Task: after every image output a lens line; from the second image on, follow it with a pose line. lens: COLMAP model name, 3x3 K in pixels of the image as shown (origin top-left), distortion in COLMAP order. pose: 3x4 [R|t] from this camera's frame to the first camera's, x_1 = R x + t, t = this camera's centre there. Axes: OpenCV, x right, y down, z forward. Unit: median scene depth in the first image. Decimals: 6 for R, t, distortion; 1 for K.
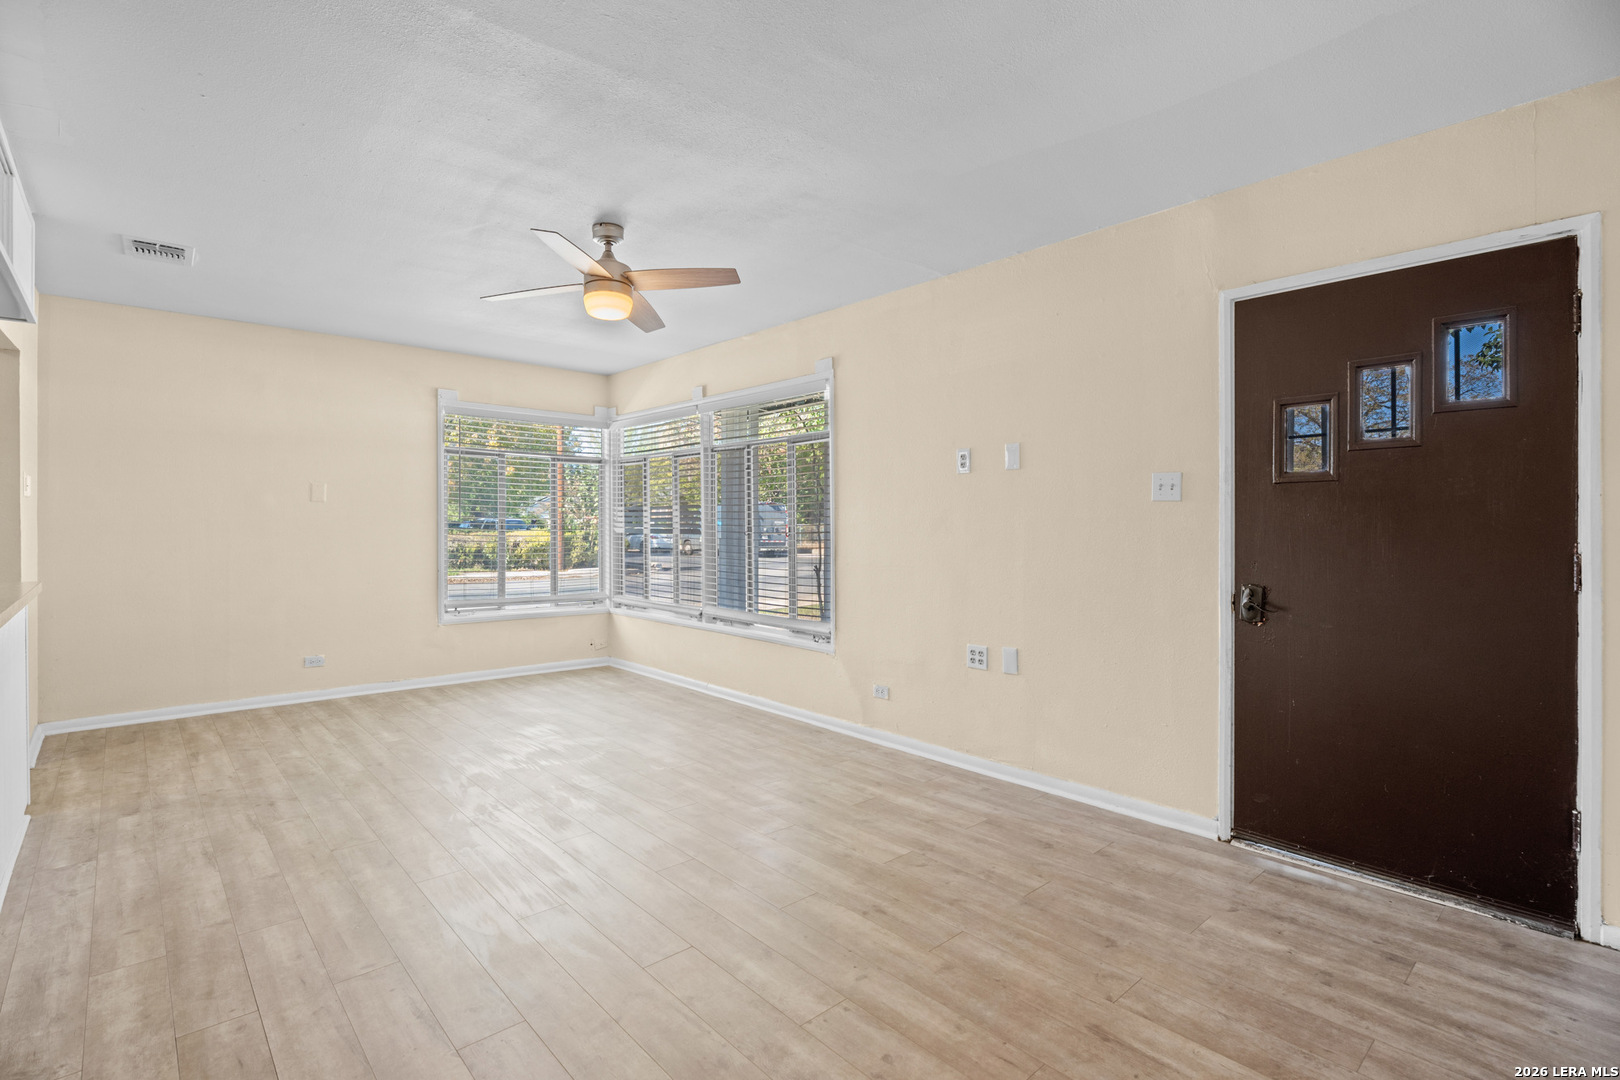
lens RADIAL K [[758.1, 0, 806.0], [0, 758.1, 536.5], [0, 0, 1]] dist [-0.006520, -0.000290]
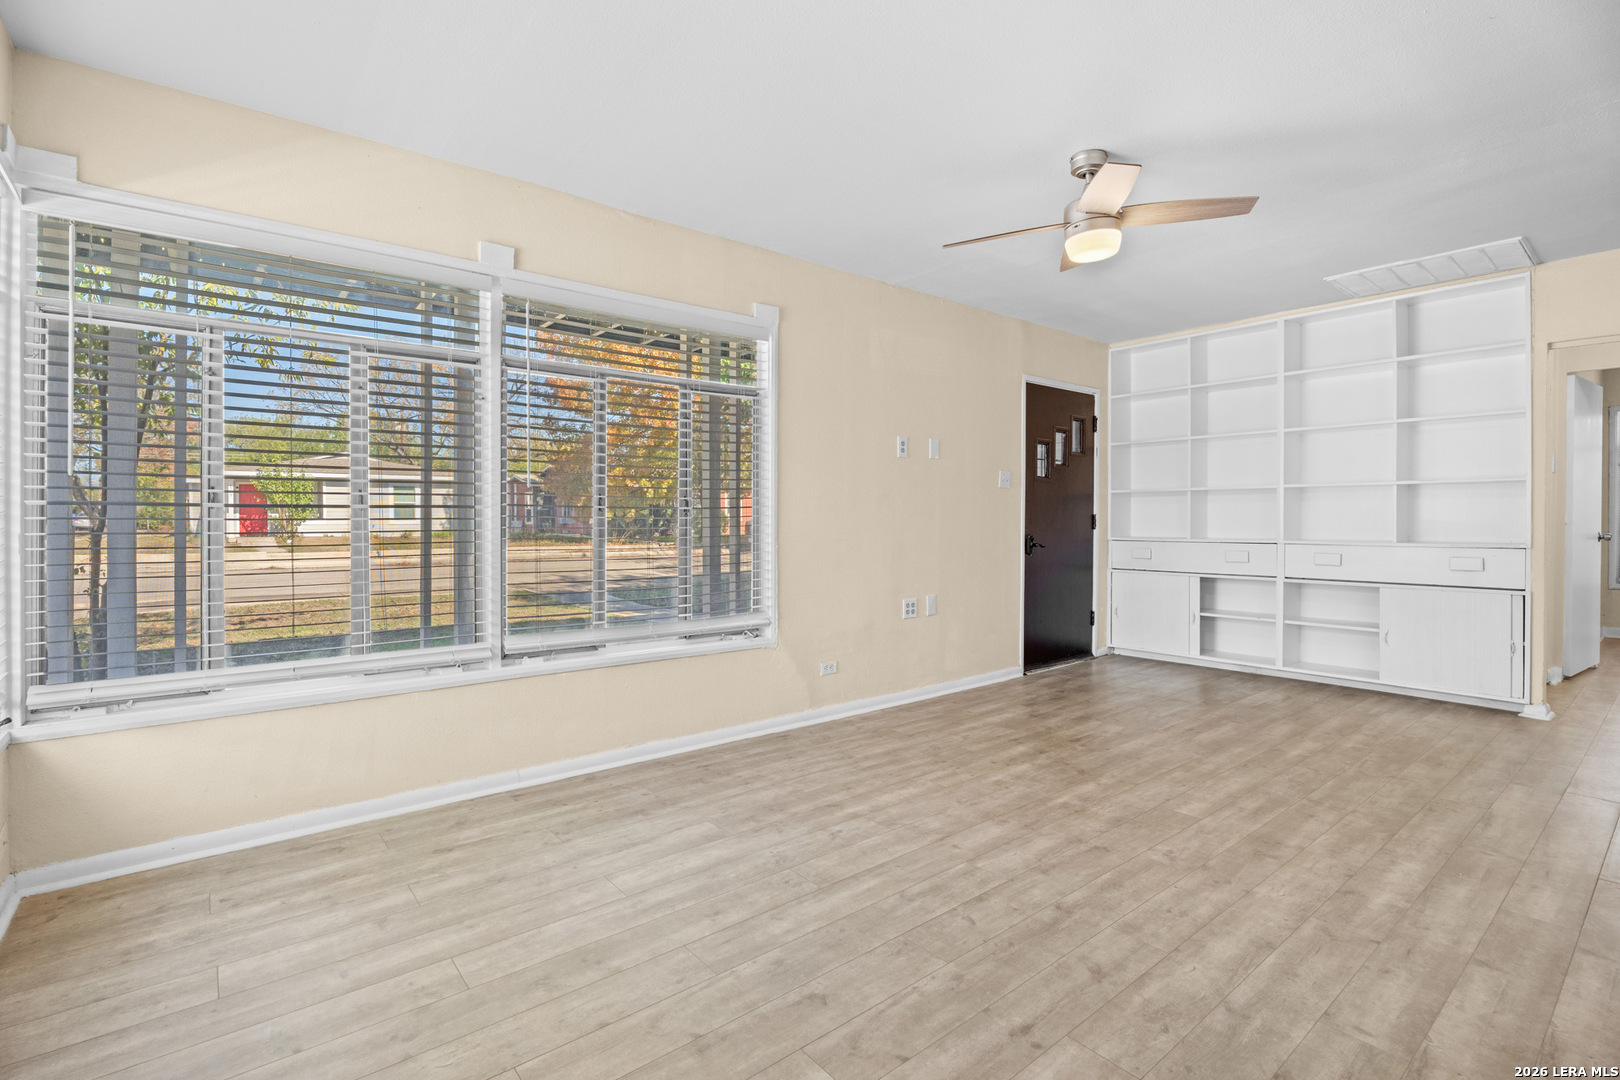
lens RADIAL K [[737.5, 0, 813.9], [0, 737.5, 527.7], [0, 0, 1]] dist [-0.011997, 0.000820]
pose [[0.059045, -0.013539, 0.998164, -1.294491], [0.019047, 0.999741, 0.012434, 0.014459], [-0.998074, 0.018278, 0.059288, 1.438921]]
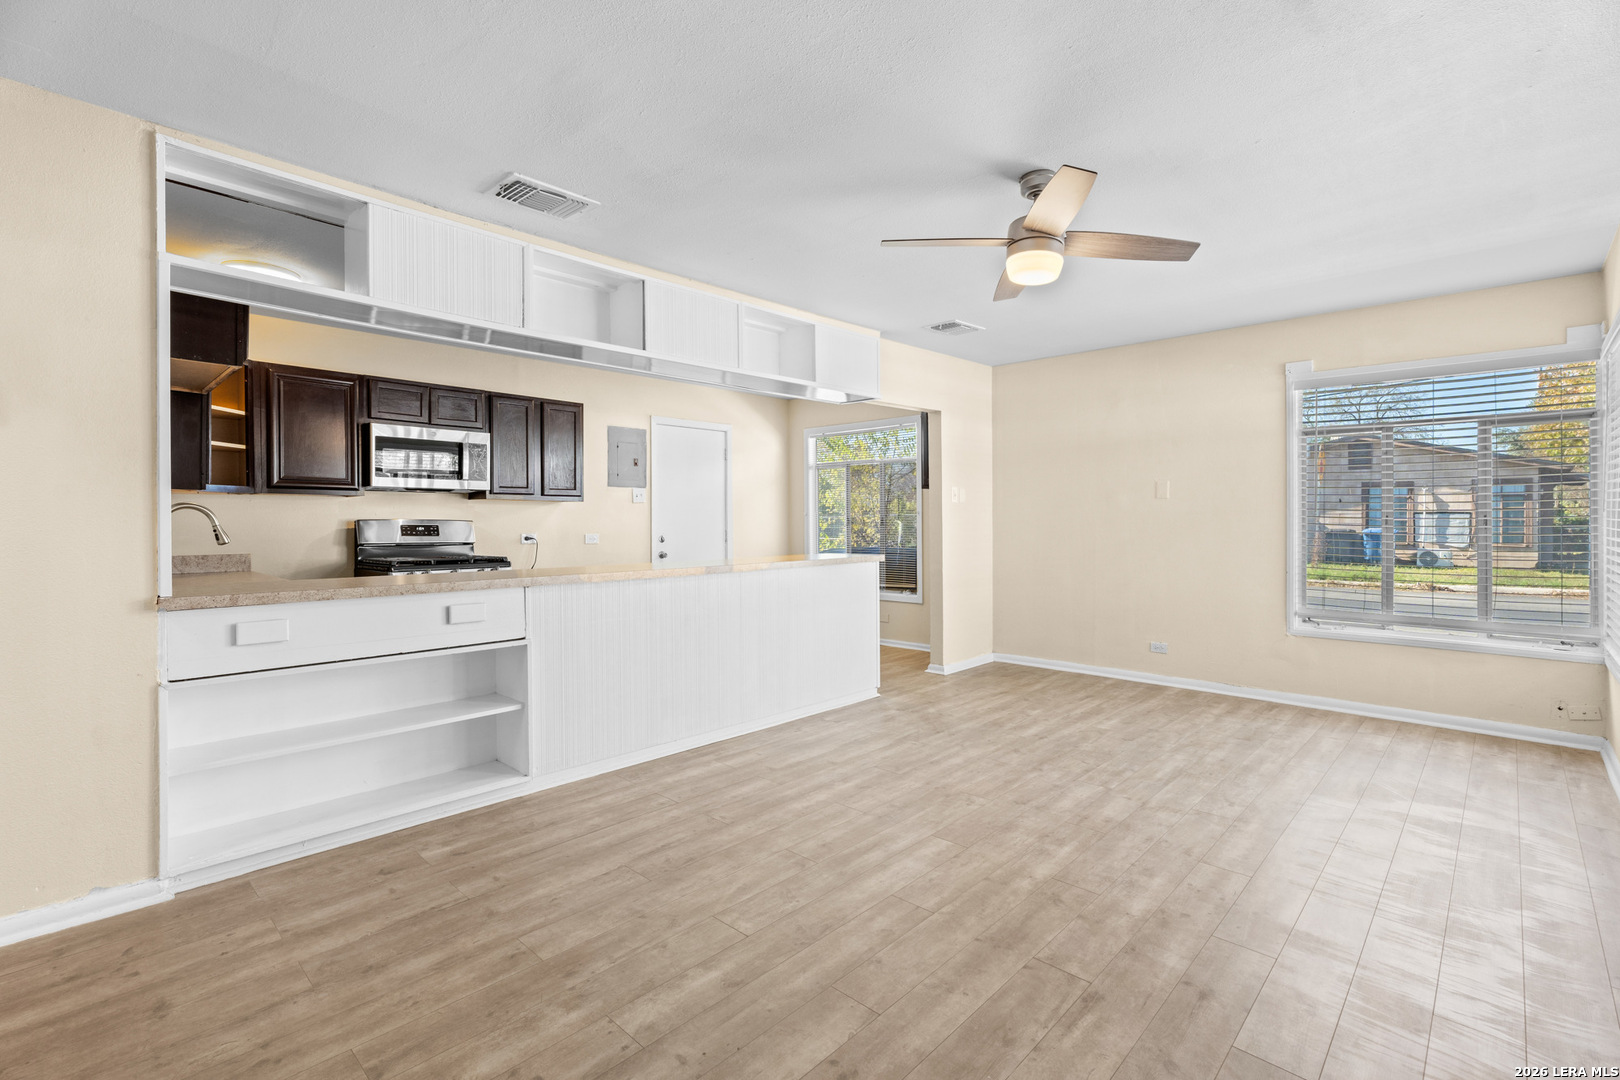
lens RADIAL K [[737.5, 0, 806.5], [0, 737.5, 528.9], [0, 0, 1]] dist [-0.011997, 0.000820]
pose [[0.069260, 0.005986, -0.997581, 0.632751], [-0.010707, 0.999929, 0.005257, -0.005821], [0.997541, 0.010317, 0.069319, 0.767905]]
